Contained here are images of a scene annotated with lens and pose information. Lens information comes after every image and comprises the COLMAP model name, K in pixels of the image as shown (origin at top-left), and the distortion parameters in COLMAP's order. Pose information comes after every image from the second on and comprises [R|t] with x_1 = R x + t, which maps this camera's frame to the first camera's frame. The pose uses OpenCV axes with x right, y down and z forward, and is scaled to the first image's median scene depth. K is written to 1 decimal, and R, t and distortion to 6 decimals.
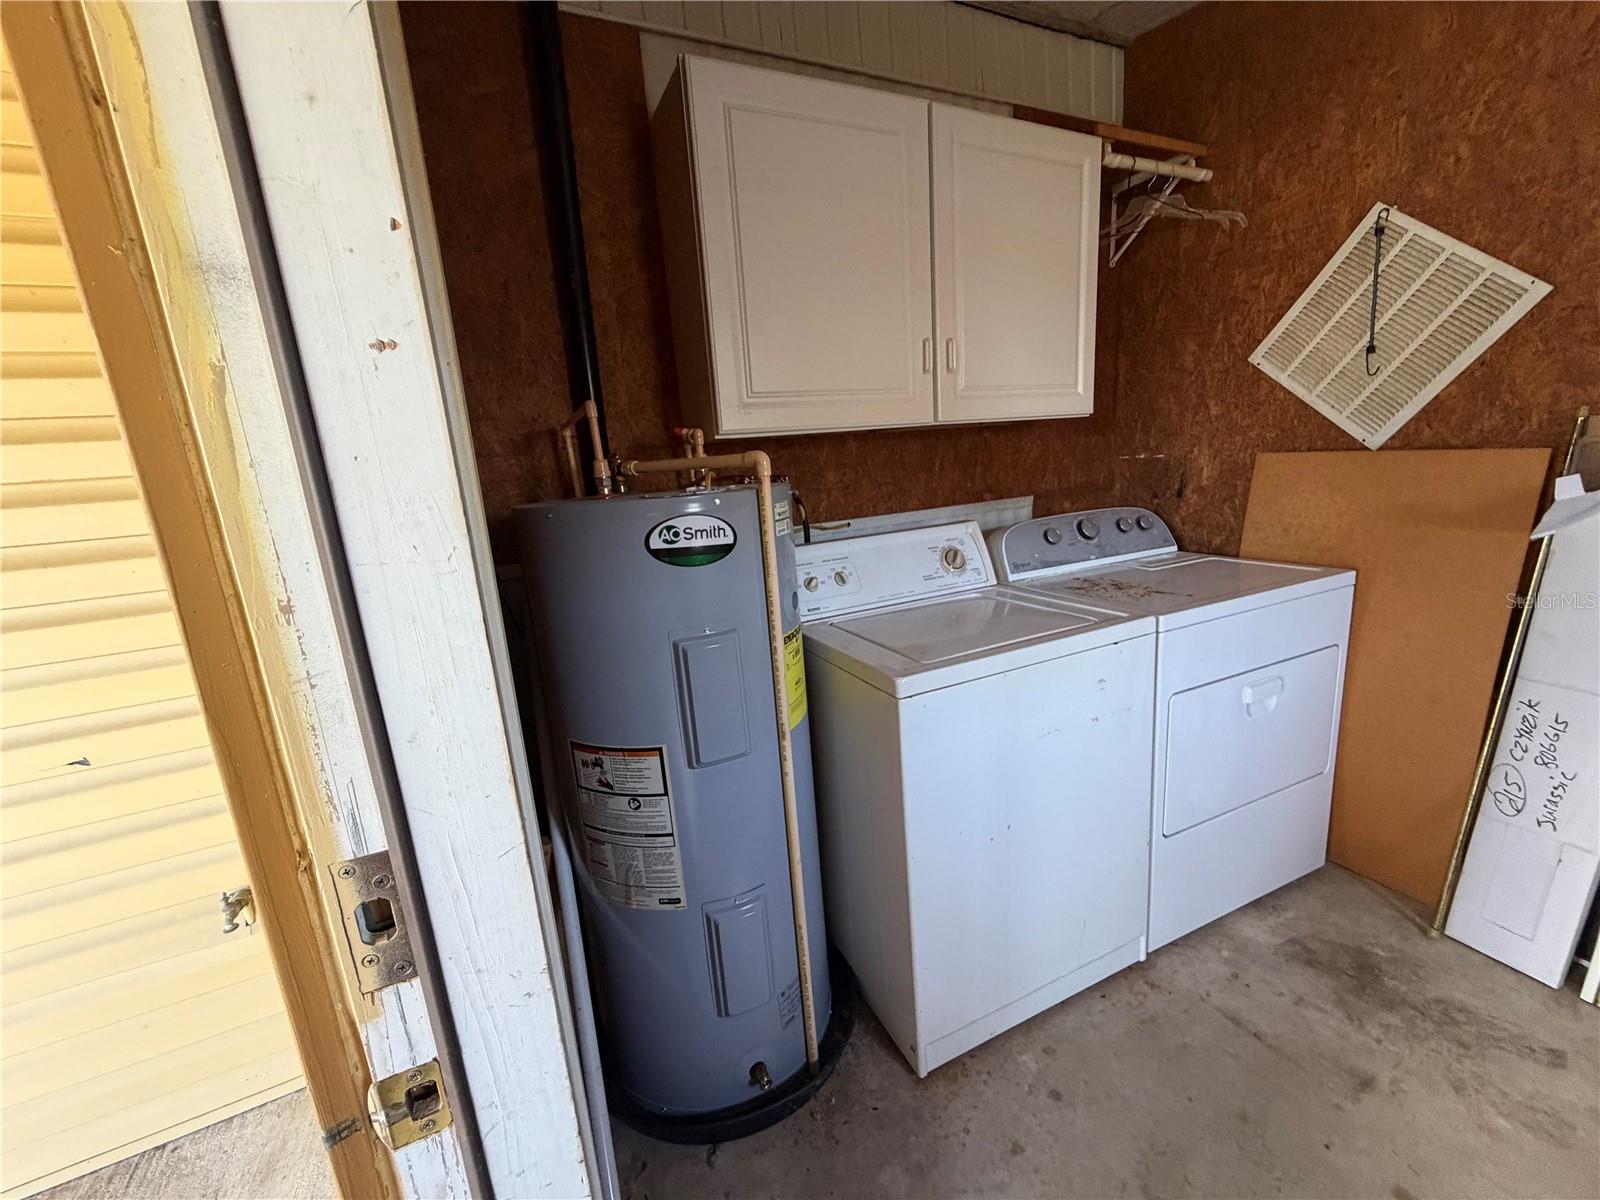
lens RADIAL K [[636.8, 0, 798.9], [0, 636.8, 598.6], [0, 0, 1]] dist [0.000649, -0.000018]
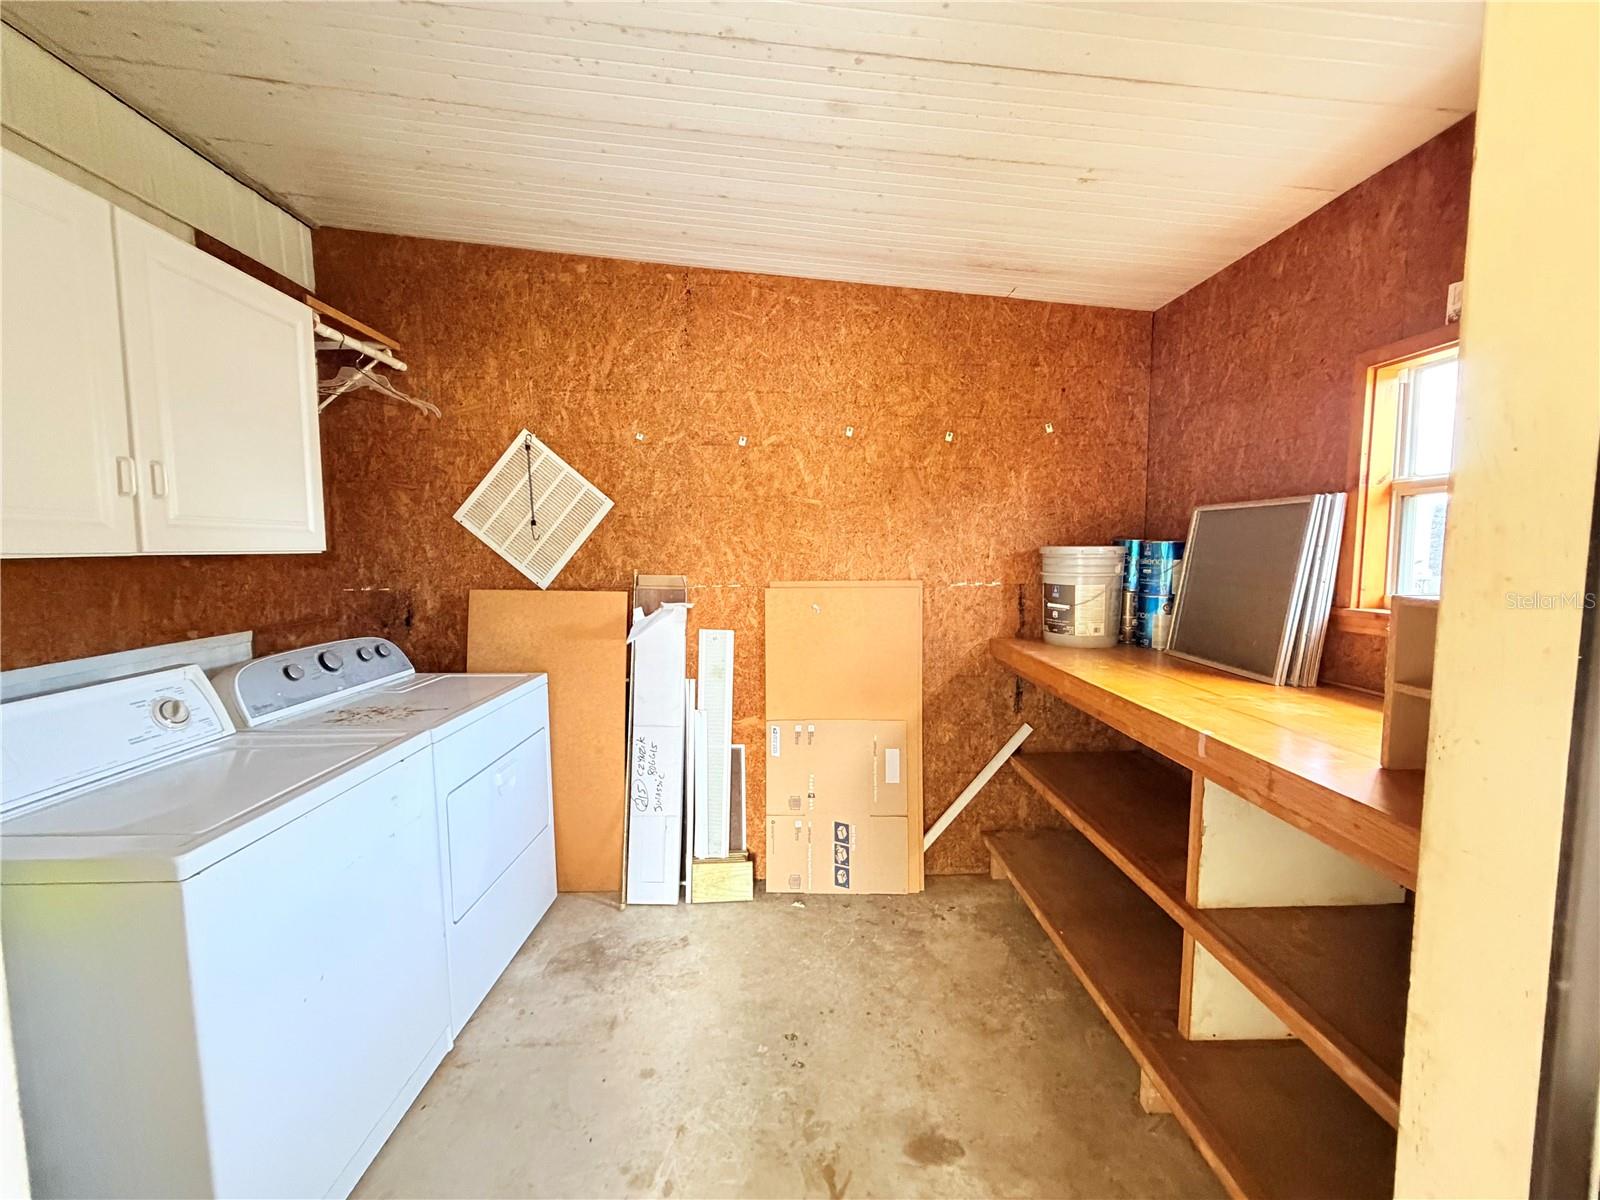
lens RADIAL K [[636.8, 0, 800.9], [0, 636.8, 599.8], [0, 0, 1]] dist [0.000649, -0.000018]
pose [[0.402247, -0.005044, 0.915517, -0.193951], [0.172136, 0.982567, -0.070217, -0.006455], [-0.899203, 0.185838, 0.396103, -0.100689]]
